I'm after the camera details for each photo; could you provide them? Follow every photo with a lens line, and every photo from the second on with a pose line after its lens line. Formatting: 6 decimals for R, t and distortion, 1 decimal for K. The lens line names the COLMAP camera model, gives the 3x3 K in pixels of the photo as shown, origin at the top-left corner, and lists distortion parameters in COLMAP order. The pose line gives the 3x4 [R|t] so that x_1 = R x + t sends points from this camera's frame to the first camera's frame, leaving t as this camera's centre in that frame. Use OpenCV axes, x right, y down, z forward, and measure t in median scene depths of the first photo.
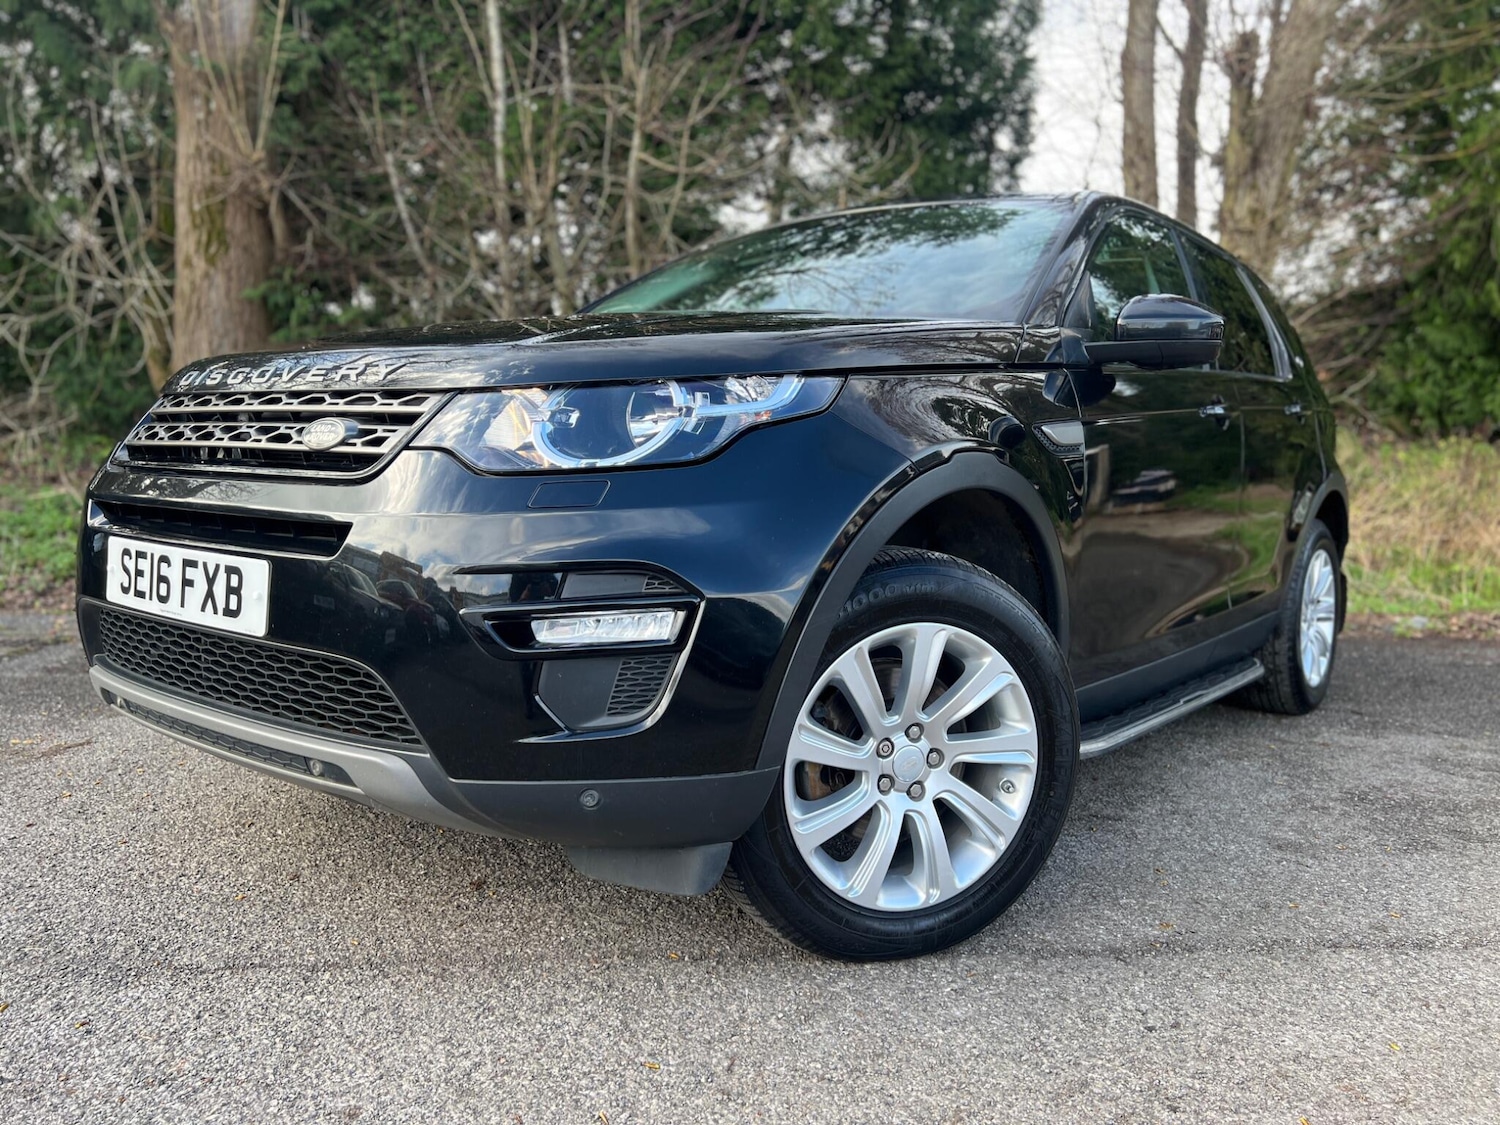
lens RADIAL K [[1130.7, 0, 751.6], [0, 1130.7, 566.1], [0, 0, 1]] dist [0.047773, -0.051945]
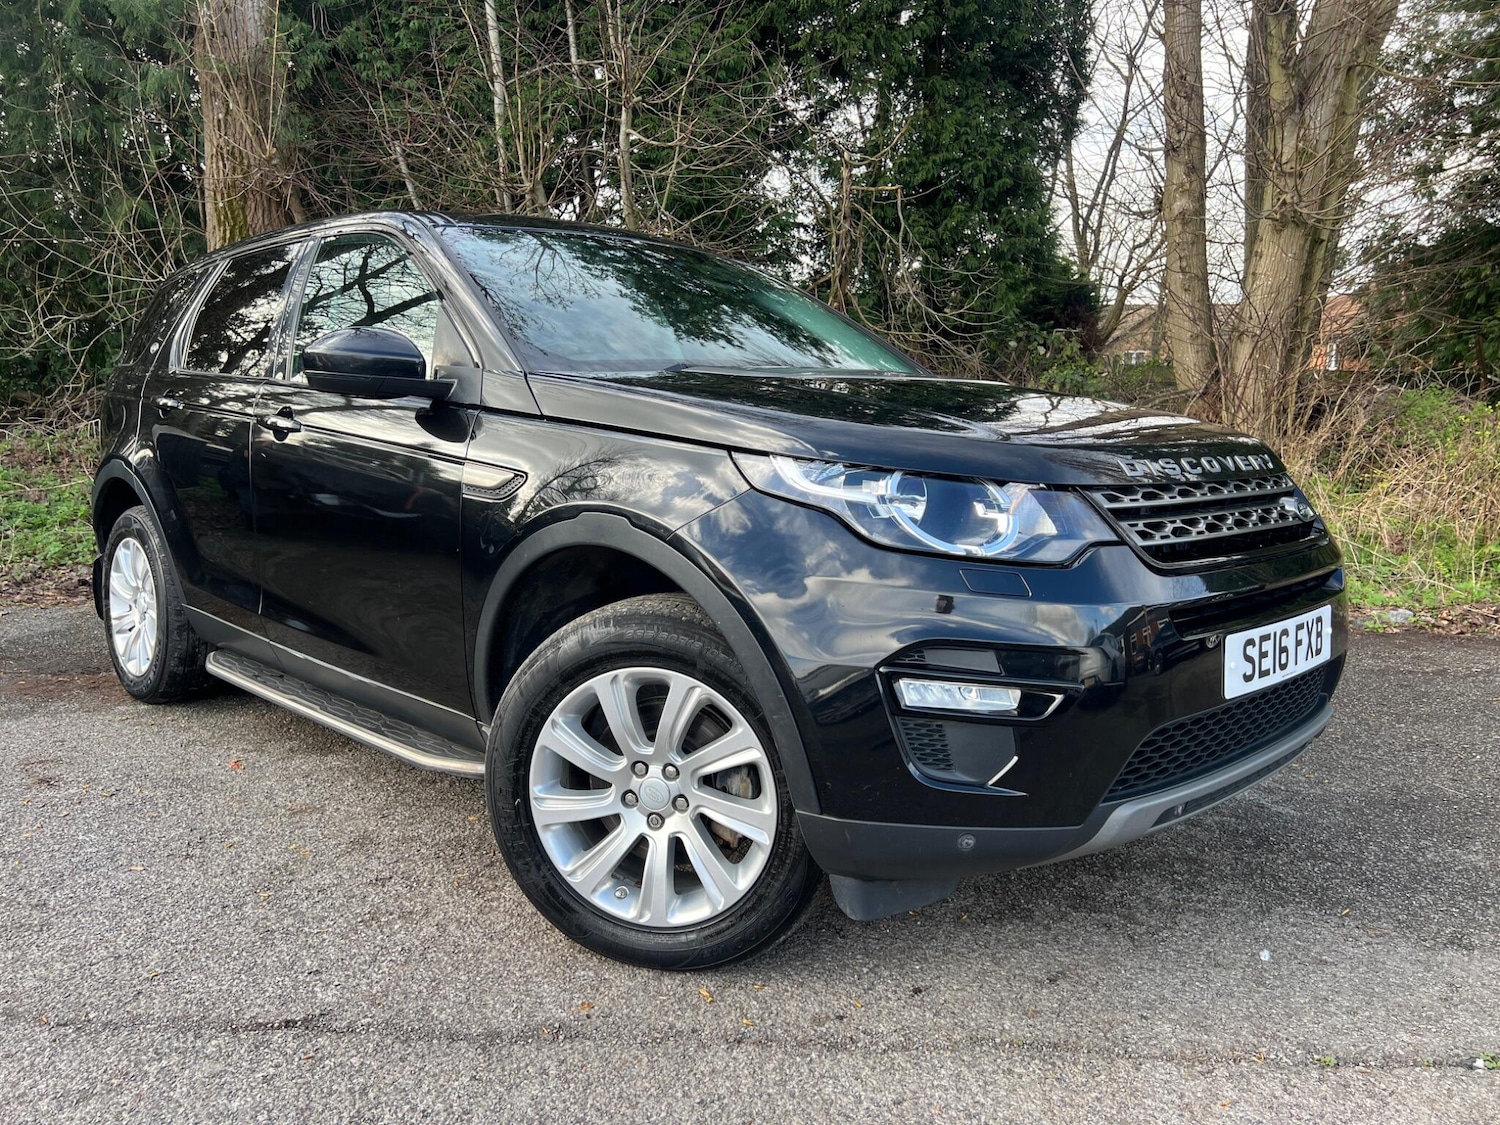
lens RADIAL K [[1130.7, 0, 743.7], [0, 1130.7, 565.3], [0, 0, 1]] dist [0.047773, -0.051945]
pose [[0.988481, 0.000216, -0.151343, 0.605189], [0.005703, 0.999235, 0.038677, -0.083614], [0.151236, -0.039095, 0.987724, 0.090266]]
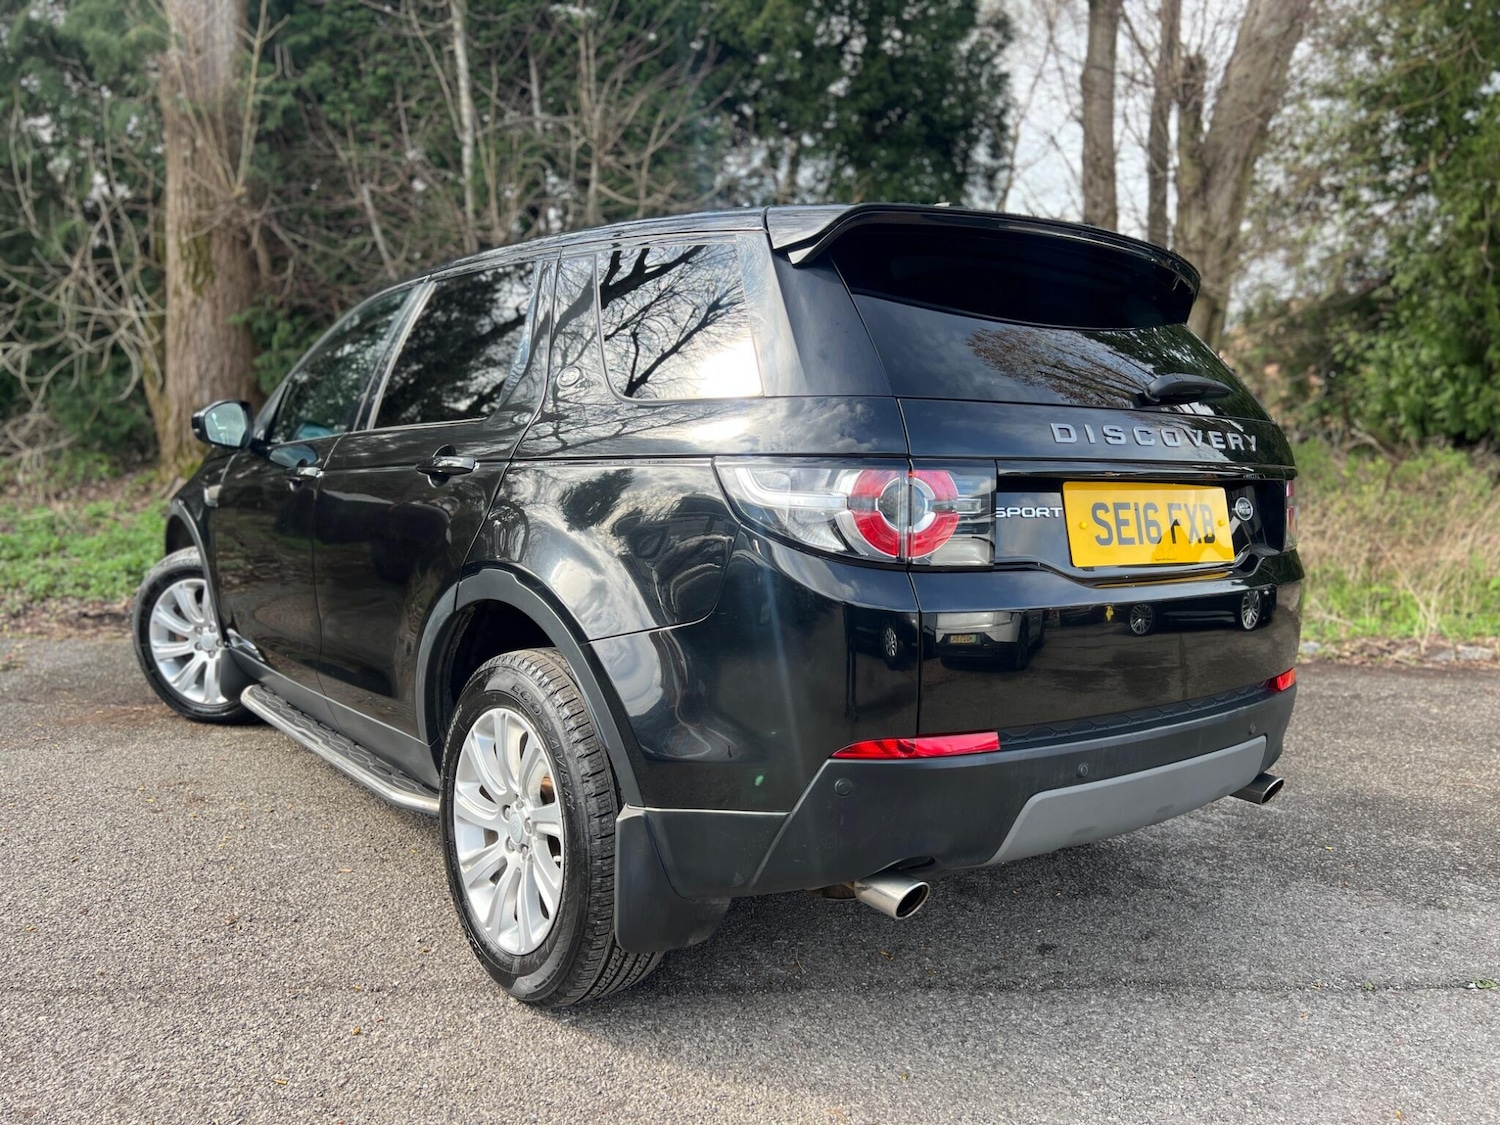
lens RADIAL K [[1130.7, 0, 747.1], [0, 1130.7, 569.2], [0, 0, 1]] dist [0.047773, -0.051945]
pose [[0.998960, 0.003828, -0.045437, 0.348525], [-0.003119, 0.999872, 0.015663, -0.107643], [0.045491, -0.015505, 0.998844, -0.164071]]
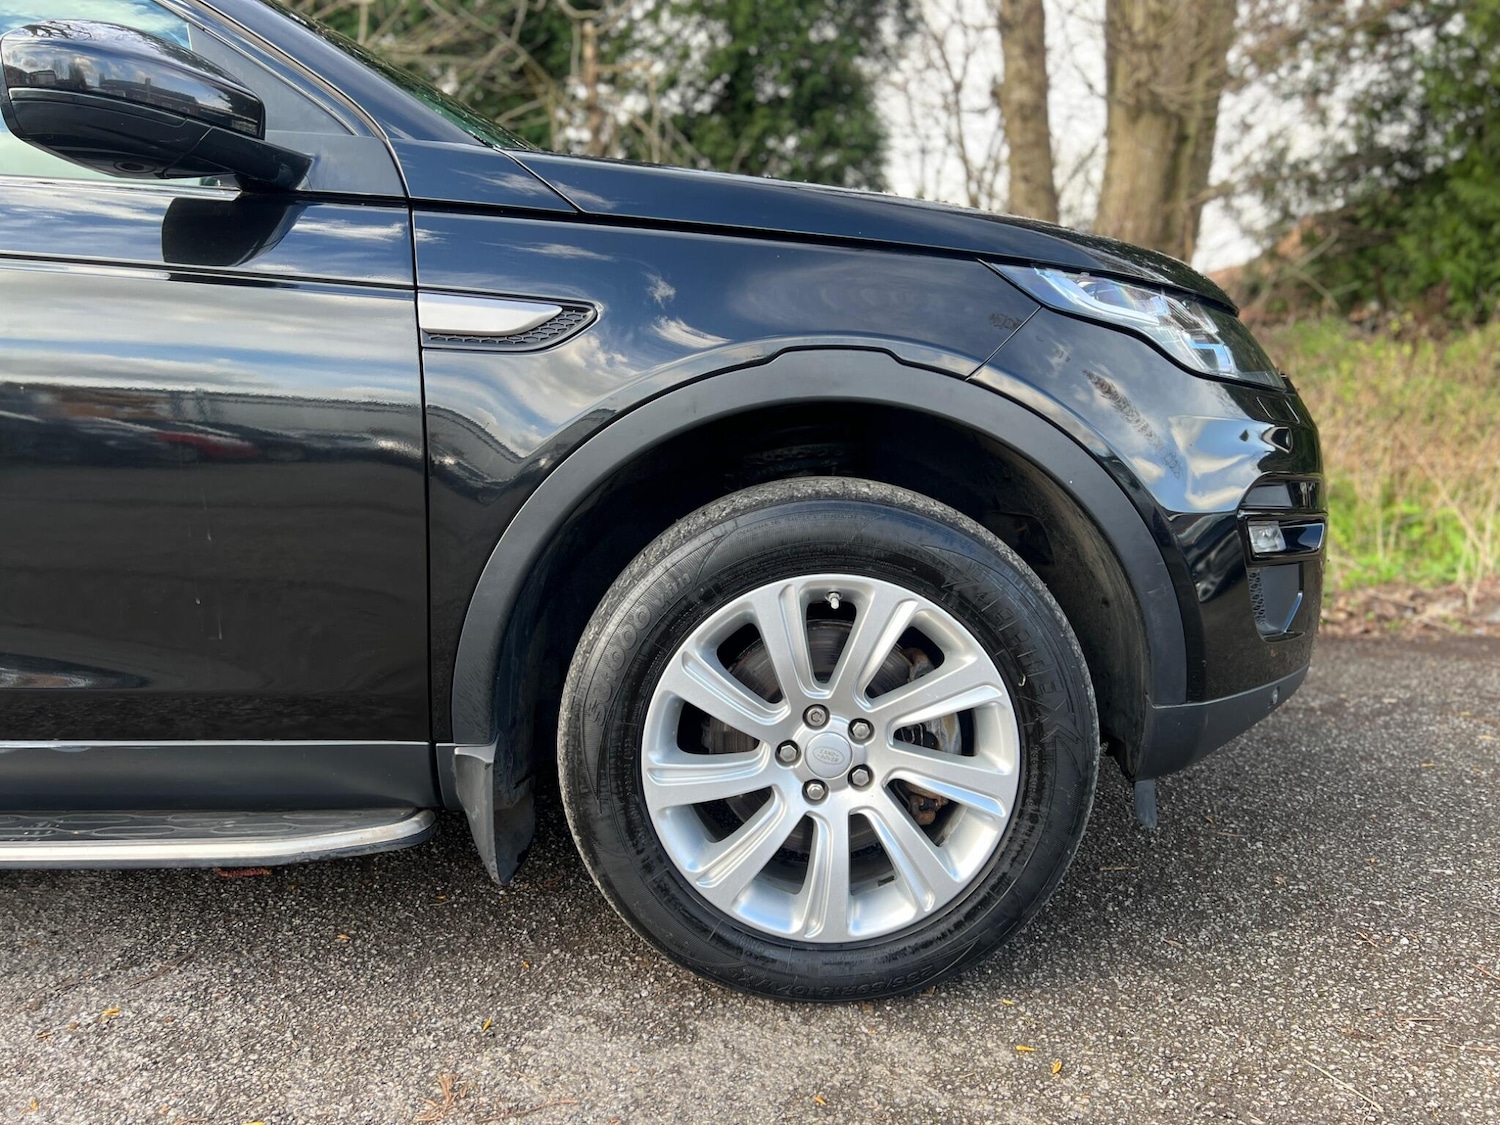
lens RADIAL K [[1130.7, 0, 753.9], [0, 1130.7, 561.5], [0, 0, 1]] dist [0.047773, -0.051945]
pose [[0.995931, -0.032097, -0.084208, 1.028409], [0.036288, 0.998153, 0.048723, -0.048596], [0.082488, -0.051580, 0.995256, 1.054020]]
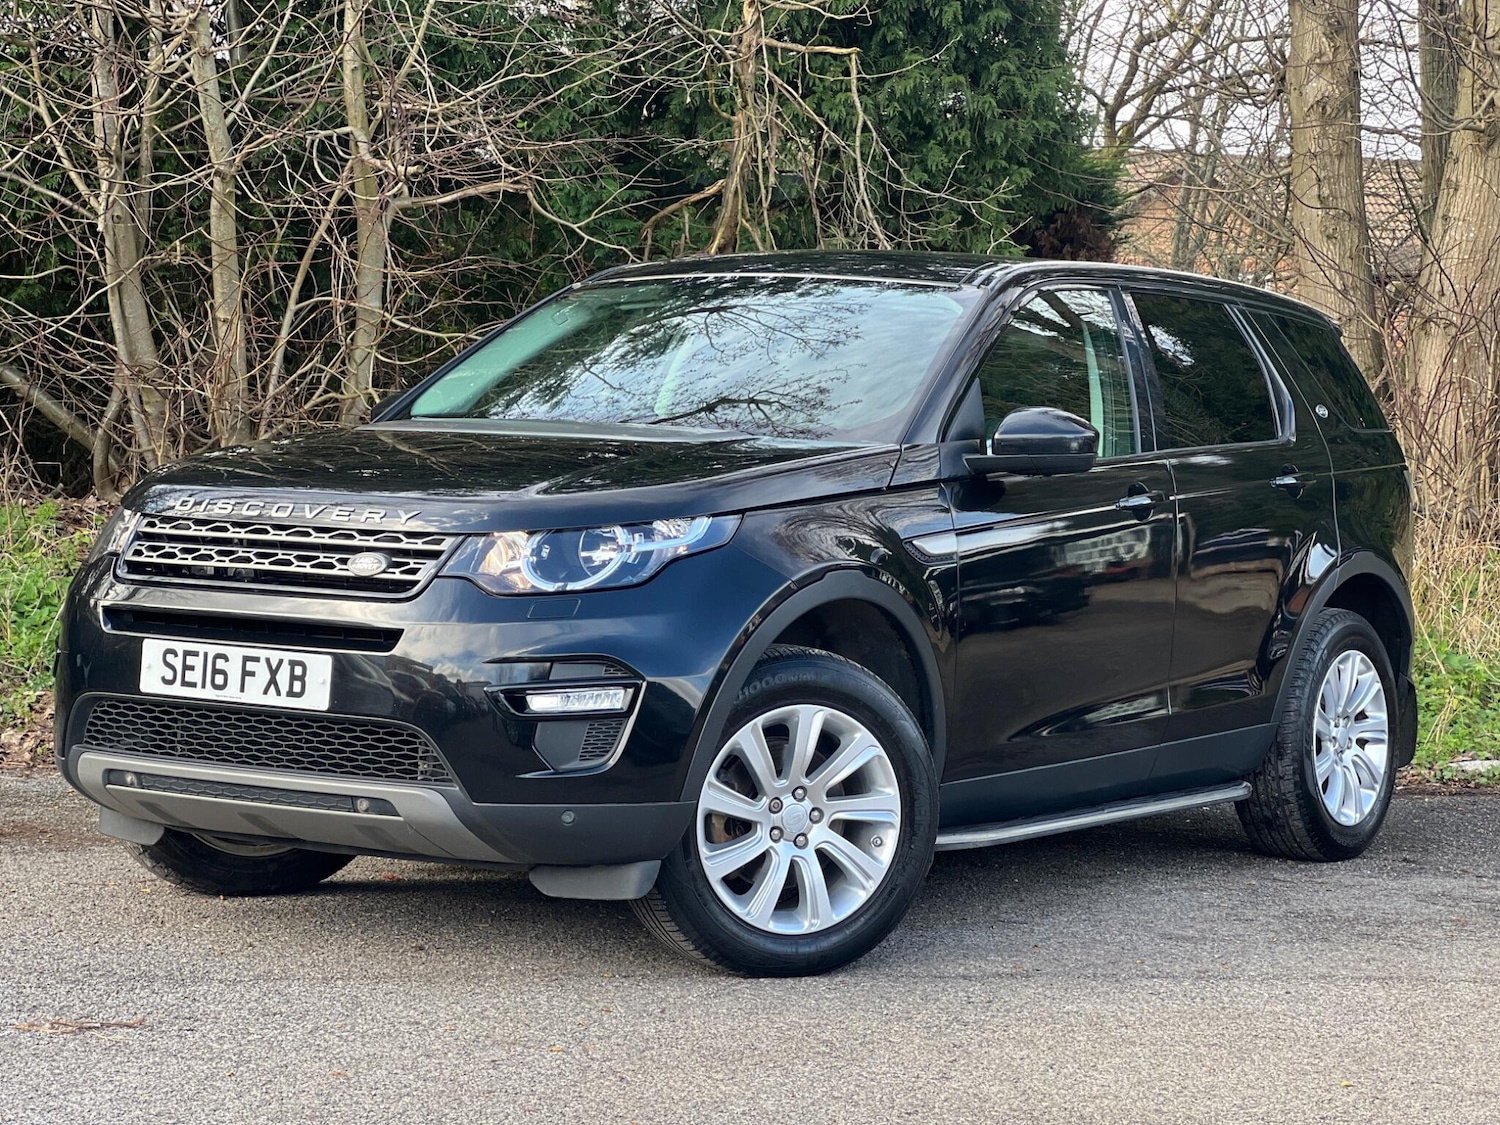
lens RADIAL K [[3336.7, 0, 742.9], [0, 3336.7, 504.3], [0, 0, 1]] dist [0.218895, 0.000000]
pose [[0.997235, -0.000103, 0.074306, -0.166279], [0.004766, 0.998028, -0.062589, 0.051213], [-0.074153, 0.062770, 0.995269, -2.323124]]
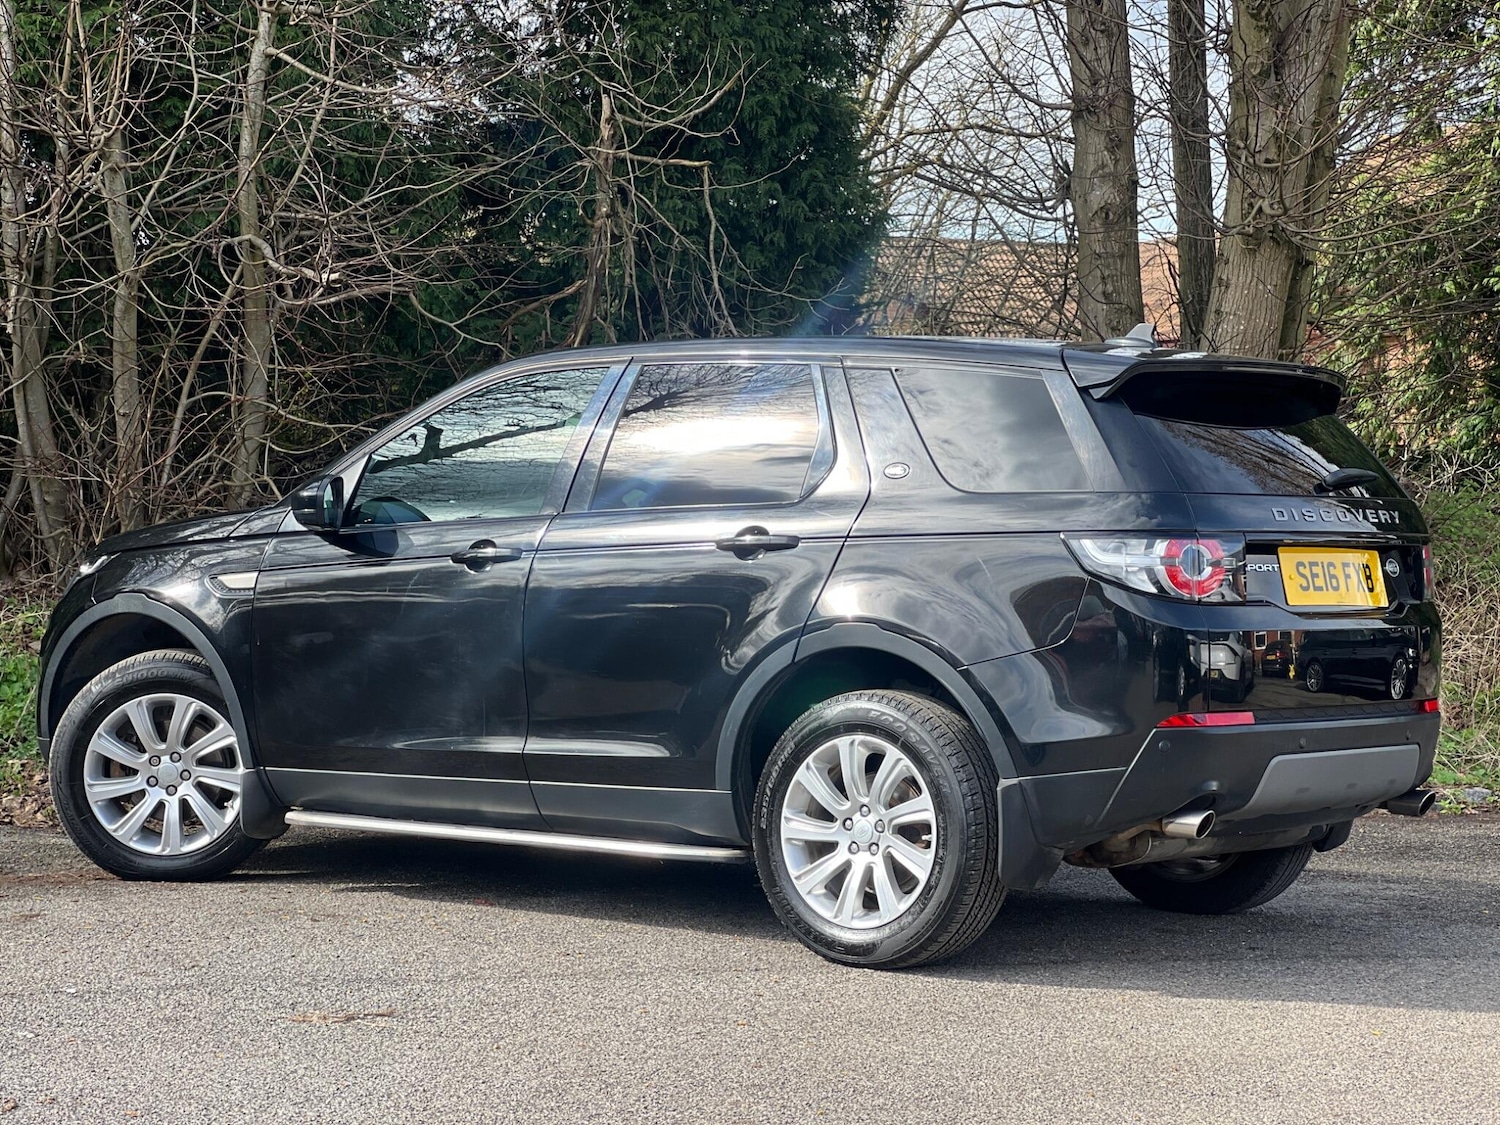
lens RADIAL K [[3336.7, 0, 760.9], [0, 3336.7, 512.0], [0, 0, 1]] dist [0.218895, 0.000000]
pose [[0.980772, -0.012613, 0.194751, -0.762868], [0.028842, 0.996319, -0.080720, 0.088128], [-0.193016, 0.084785, 0.977526, -2.877110]]
